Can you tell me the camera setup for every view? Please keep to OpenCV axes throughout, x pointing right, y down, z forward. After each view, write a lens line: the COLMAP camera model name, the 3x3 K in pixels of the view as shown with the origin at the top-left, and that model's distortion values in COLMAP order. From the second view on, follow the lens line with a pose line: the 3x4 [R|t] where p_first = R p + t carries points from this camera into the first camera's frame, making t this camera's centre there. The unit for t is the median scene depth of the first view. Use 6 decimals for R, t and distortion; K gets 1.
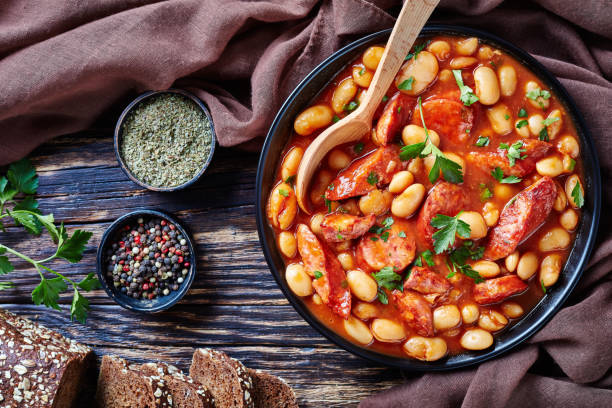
lens RADIAL K [[953.9, 0, 306.0], [0, 953.9, 204.0], [0, 0, 1]] dist [-0.095792, -0.206647]
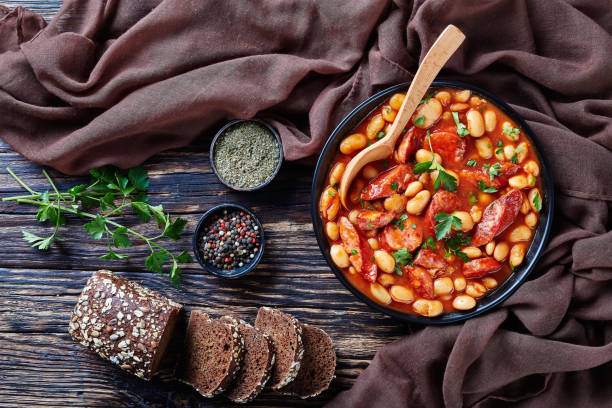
lens RADIAL K [[953.9, 0, 306.0], [0, 953.9, 204.0], [0, 0, 1]] dist [-0.095792, -0.206647]
pose [[0.999103, 0.034421, 0.024660, -0.094911], [-0.033014, 0.997922, -0.055330, 0.082551], [-0.026513, 0.054466, 0.998164, -0.411721]]
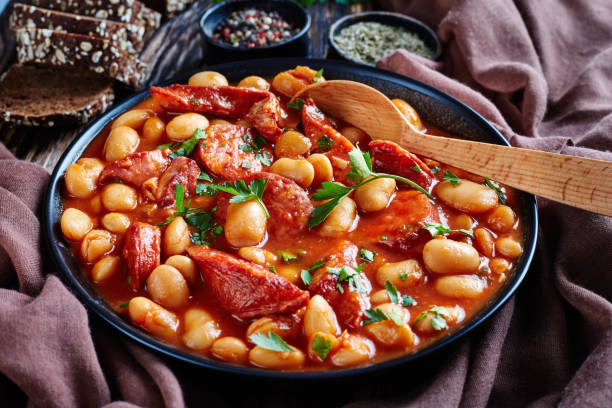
lens RADIAL K [[953.9, 0, 306.0], [0, 953.9, 204.0], [0, 0, 1]] dist [-0.095792, -0.206647]
pose [[-0.094573, 0.646626, -0.756922, 0.669649], [-0.992786, -0.117546, 0.023625, -0.034239], [-0.073697, 0.753696, 0.653078, 0.537785]]
